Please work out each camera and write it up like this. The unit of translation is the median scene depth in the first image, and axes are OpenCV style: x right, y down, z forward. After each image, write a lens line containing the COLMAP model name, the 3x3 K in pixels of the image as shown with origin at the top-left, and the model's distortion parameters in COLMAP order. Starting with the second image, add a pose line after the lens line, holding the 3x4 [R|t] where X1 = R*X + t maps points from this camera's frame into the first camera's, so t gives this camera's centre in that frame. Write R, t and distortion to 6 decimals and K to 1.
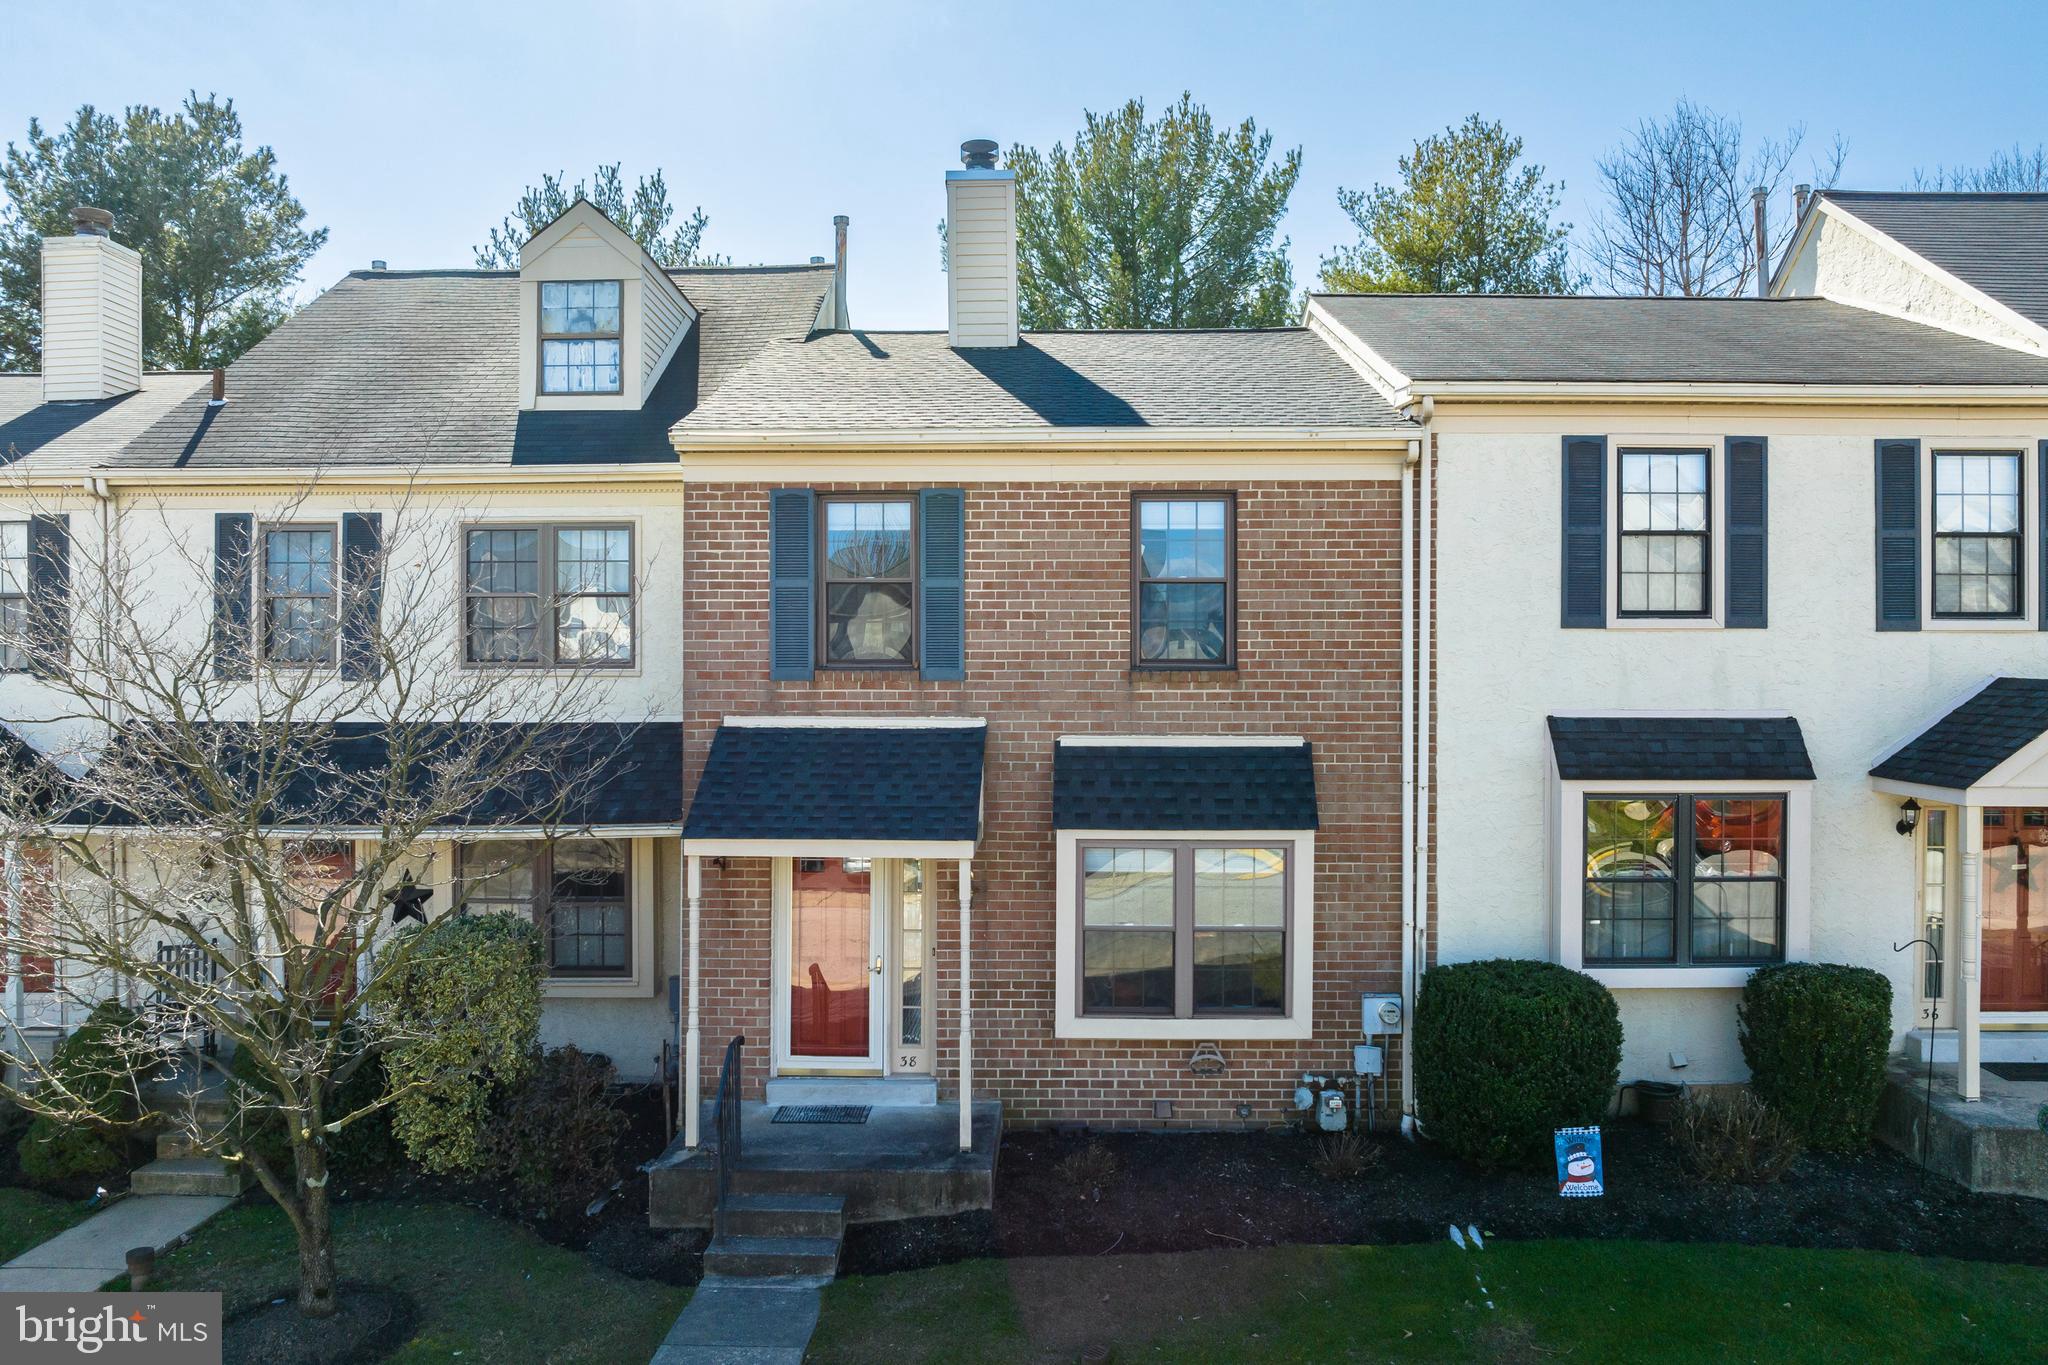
lens RADIAL K [[1414.9, 0, 1024.0], [0, 1414.9, 682.5], [0, 0, 1]] dist [-0.027935, -0.001564]
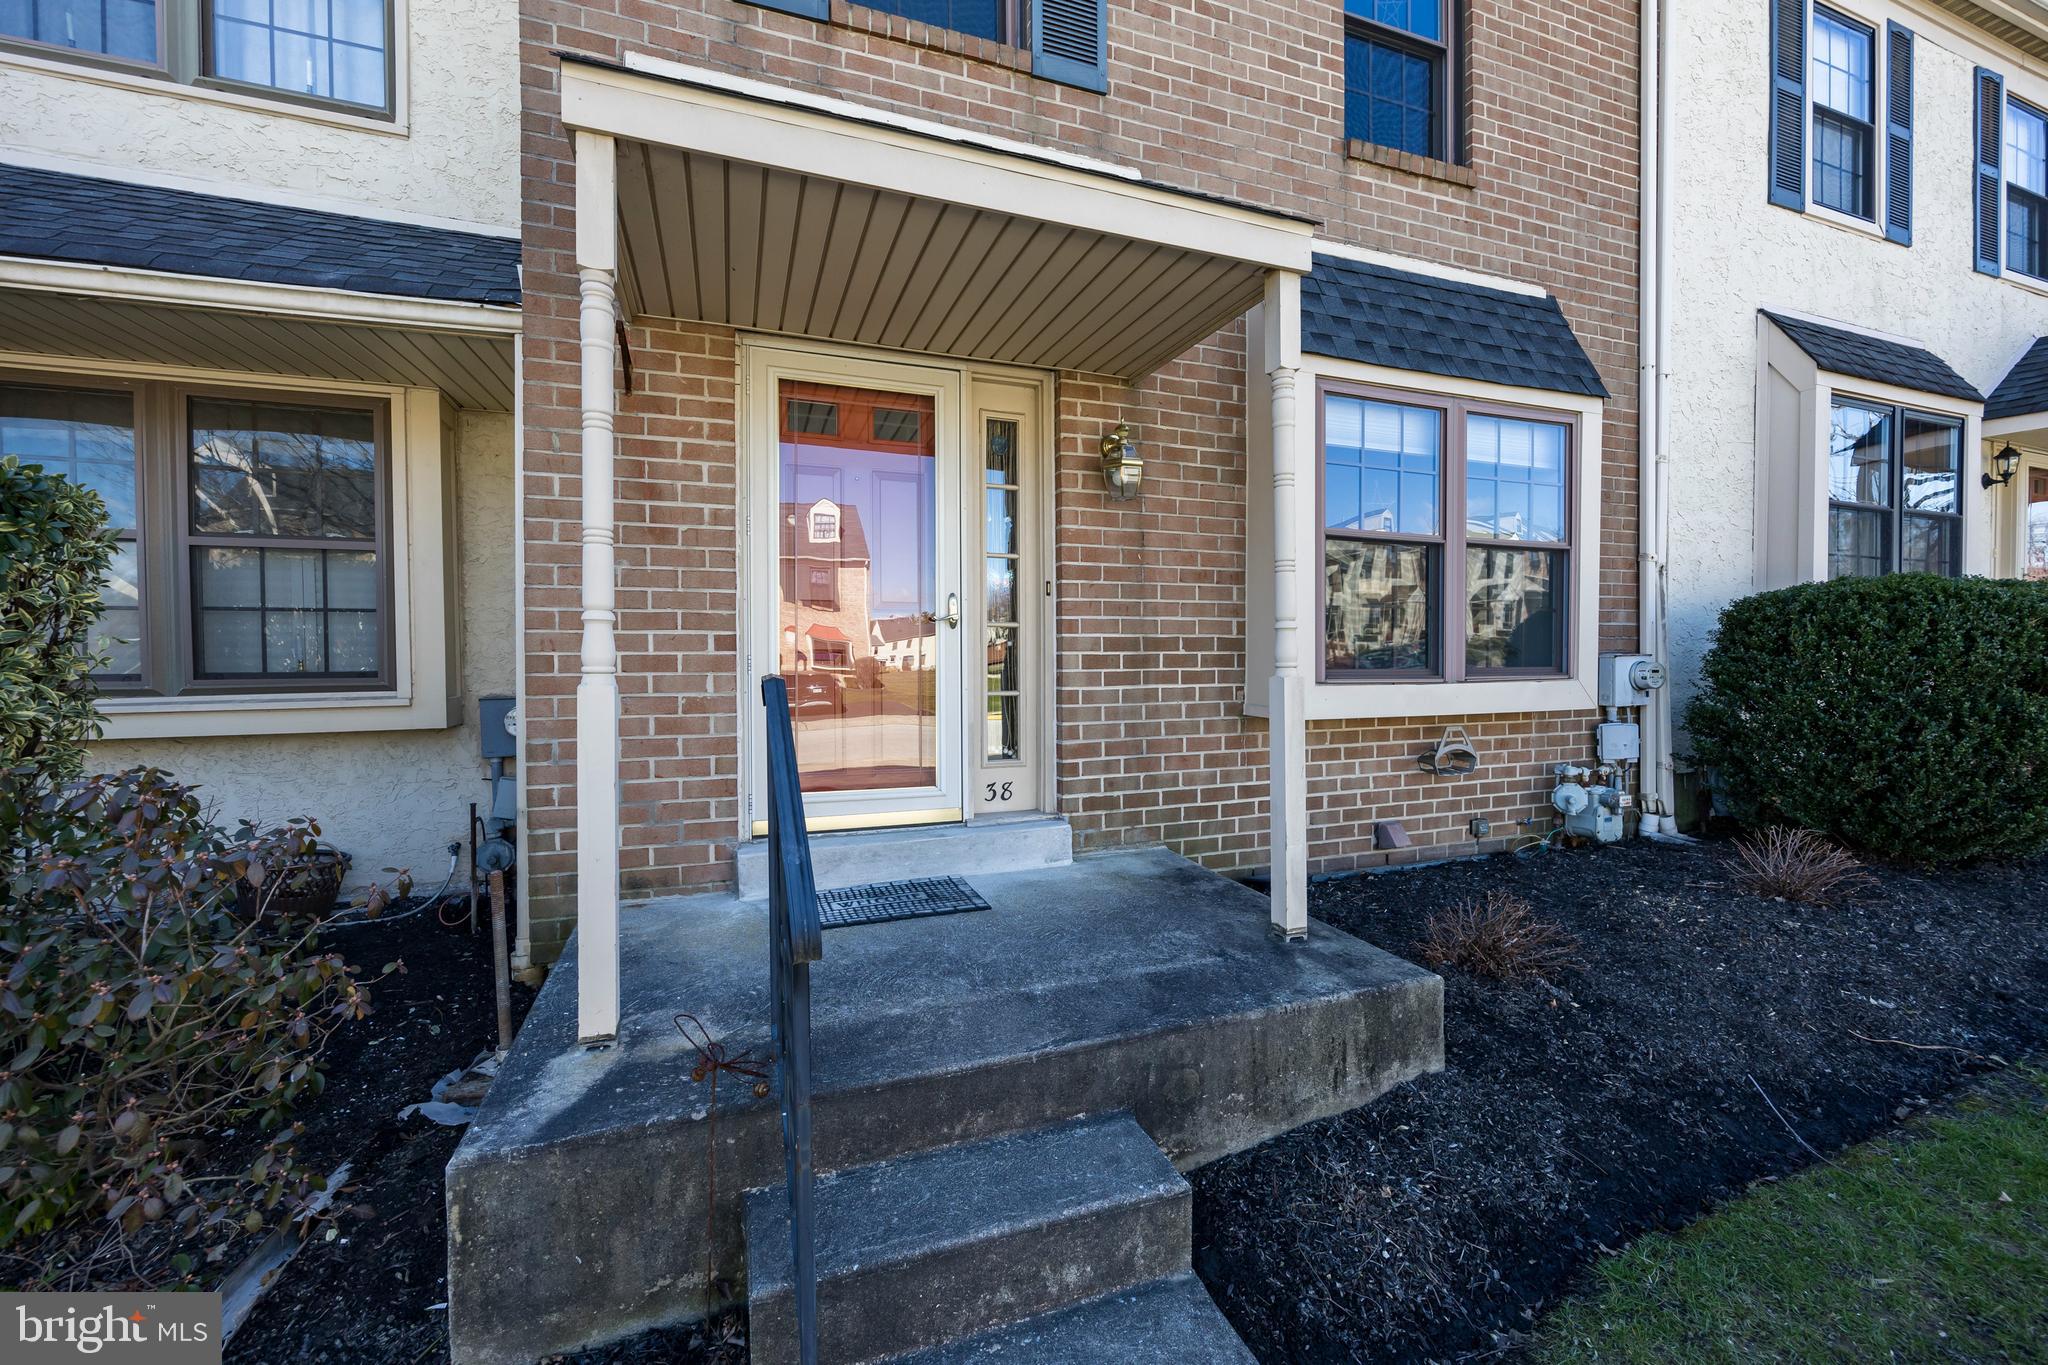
lens RADIAL K [[815.5, 0, 1022.7], [0, 815.5, 669.0], [0, 0, 1]] dist [-0.006047, -0.000066]
pose [[0.933391, -0.012185, 0.358653, -0.189508], [0.004710, 0.999753, 0.021709, 0.216867], [-0.358829, -0.018573, 0.933218, 0.711216]]
